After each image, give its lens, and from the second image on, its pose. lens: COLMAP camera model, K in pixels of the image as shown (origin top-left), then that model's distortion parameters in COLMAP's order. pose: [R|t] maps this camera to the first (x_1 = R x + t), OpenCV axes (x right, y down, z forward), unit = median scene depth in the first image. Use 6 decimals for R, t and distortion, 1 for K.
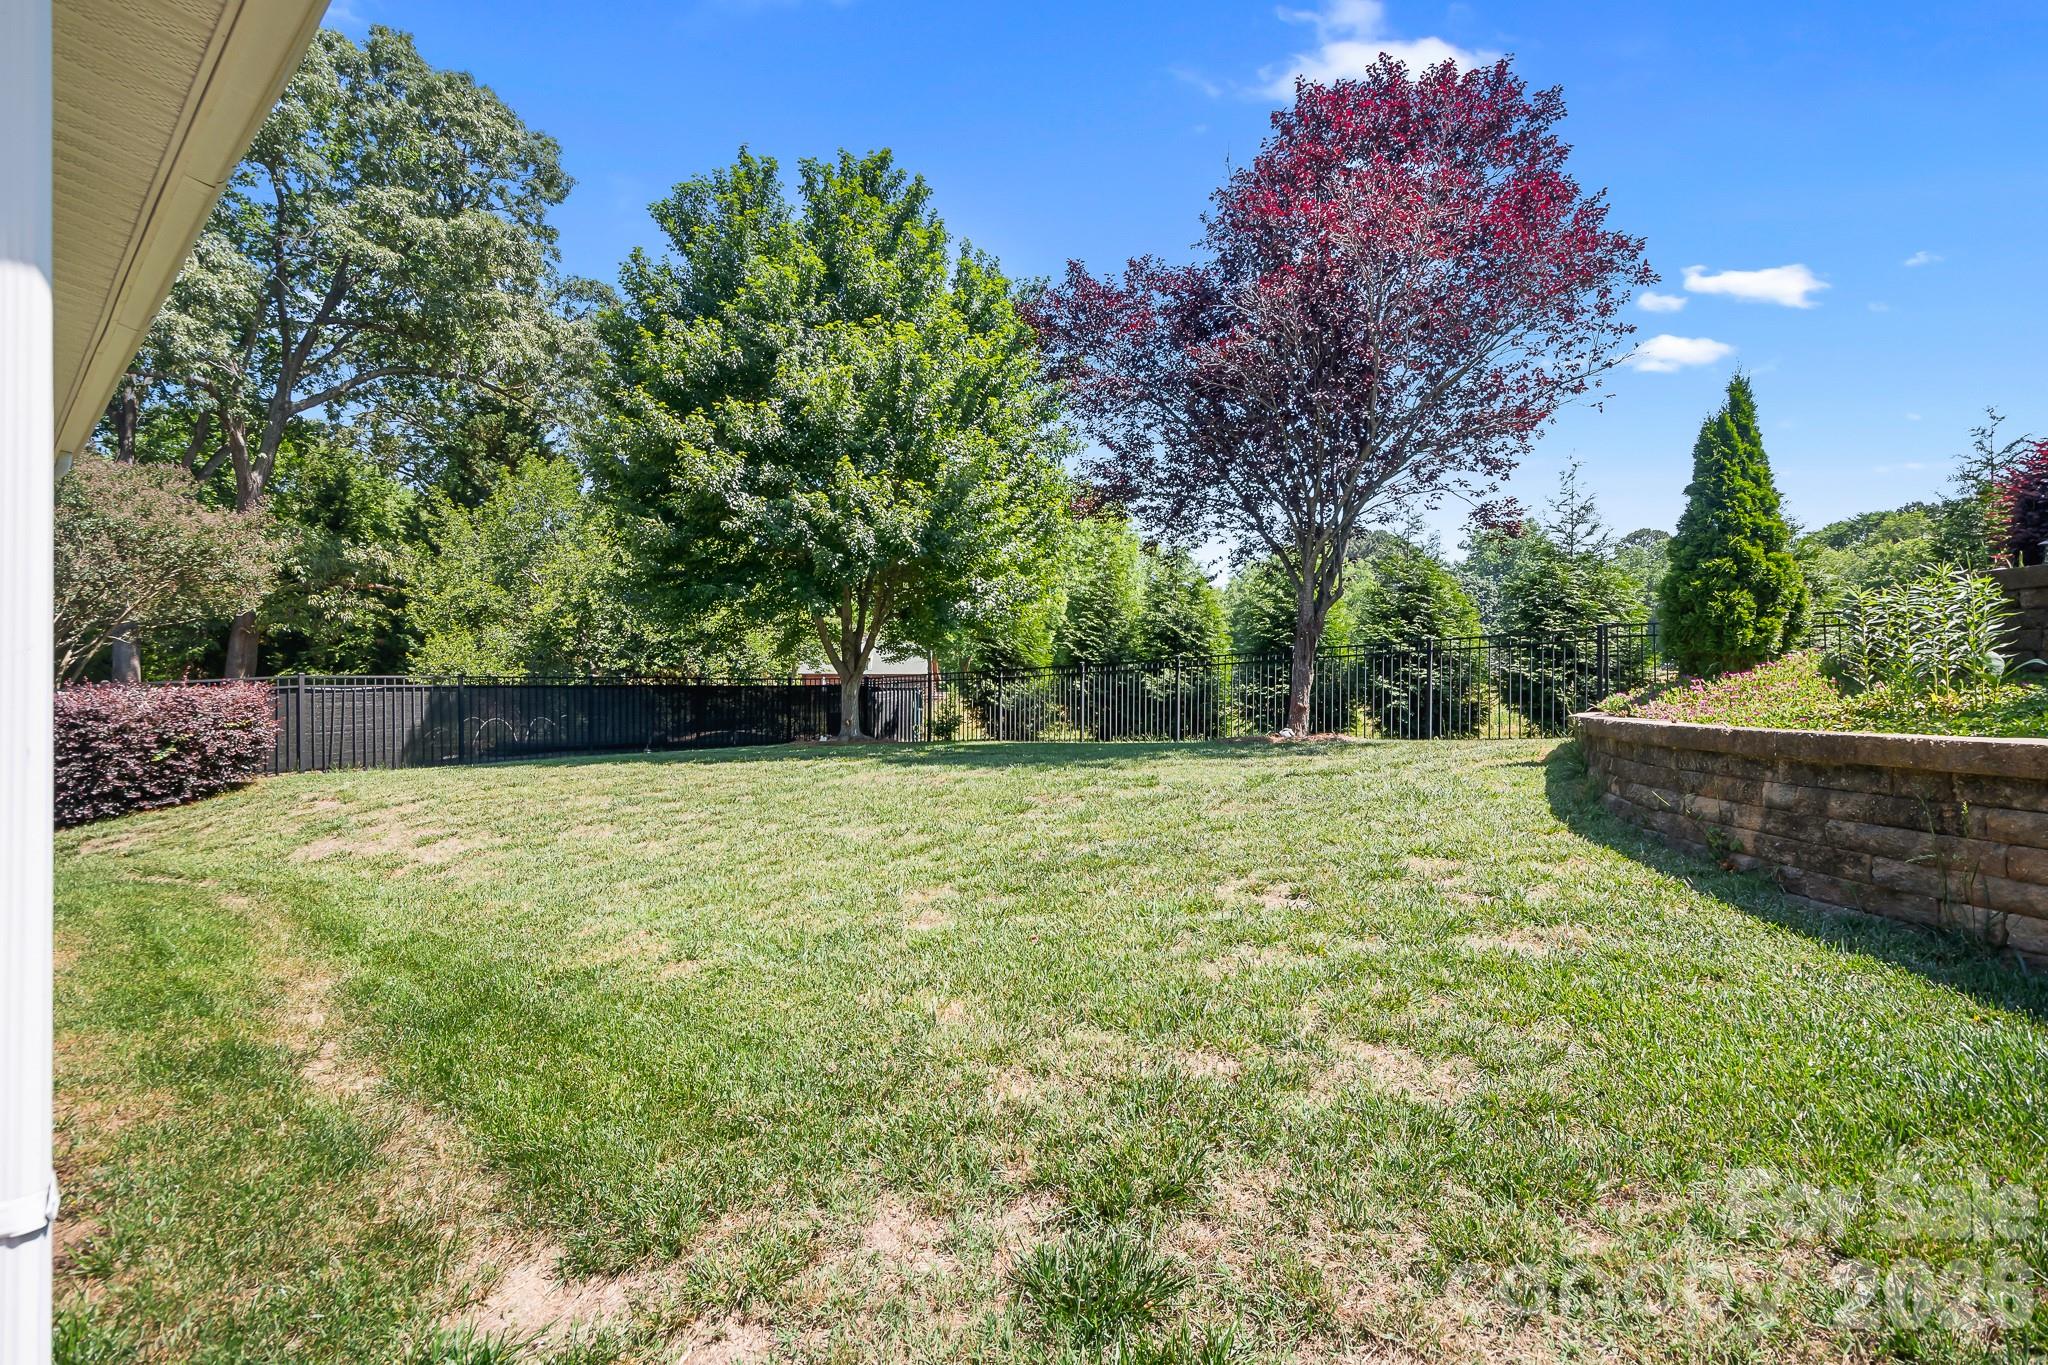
lens RADIAL K [[947.1, 0, 1022.1], [0, 947.1, 698.8], [0, 0, 1]] dist [0.009603, -0.006056]
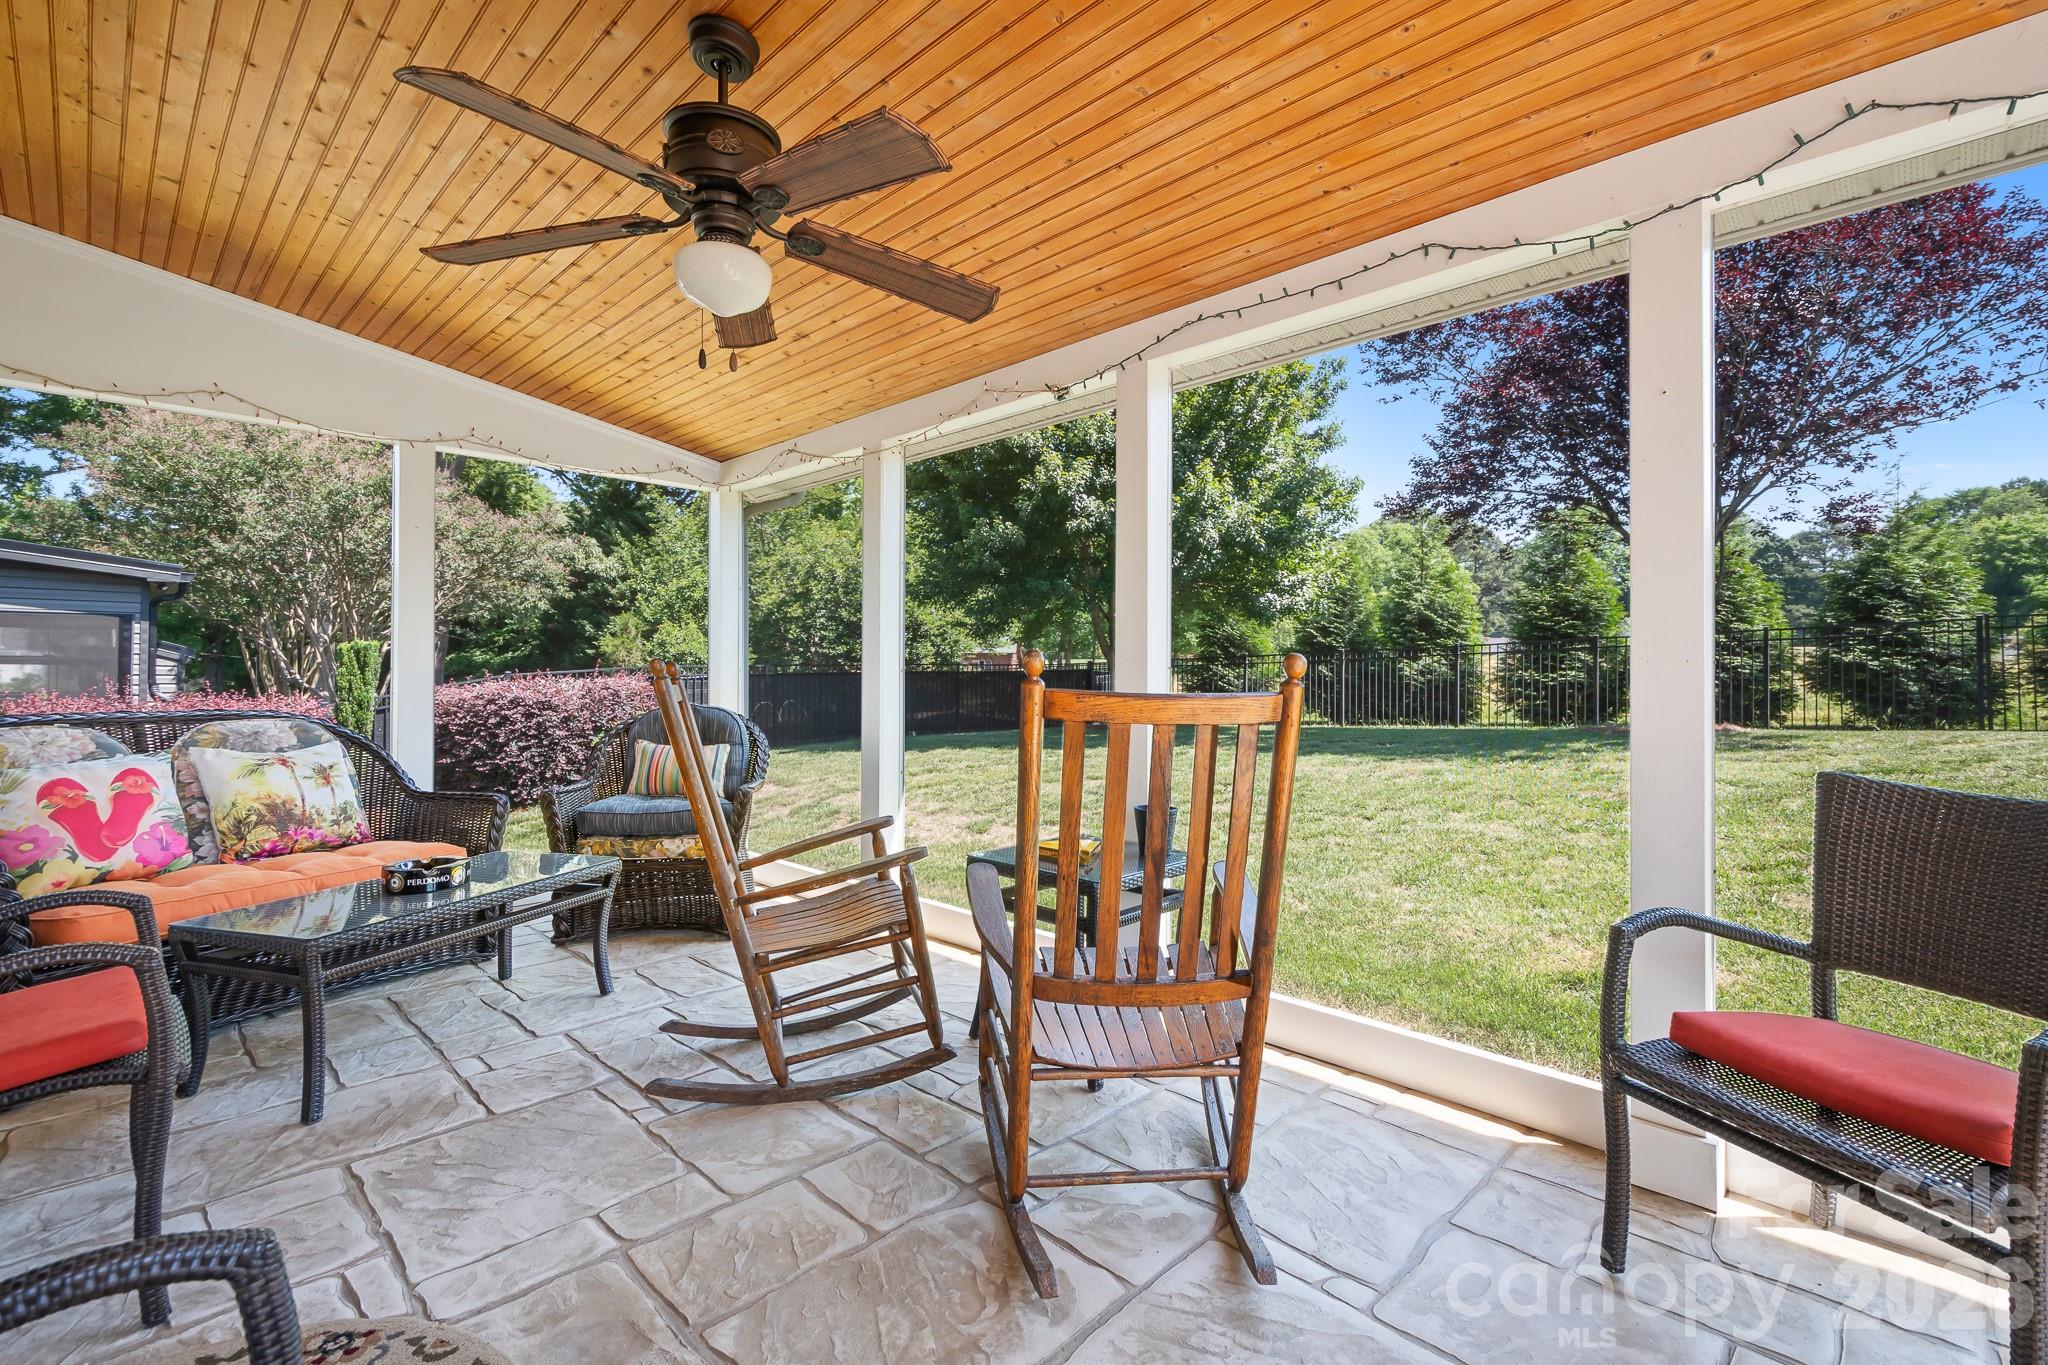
lens RADIAL K [[908.9, 0, 1025.1], [0, 908.9, 673.3], [0, 0, 1]] dist [0.016847, -0.003662]
pose [[0.999241, -0.002561, -0.038865, -0.324708], [0.002488, 0.999995, -0.001938, -0.013706], [0.038870, 0.001840, 0.999243, -0.028488]]
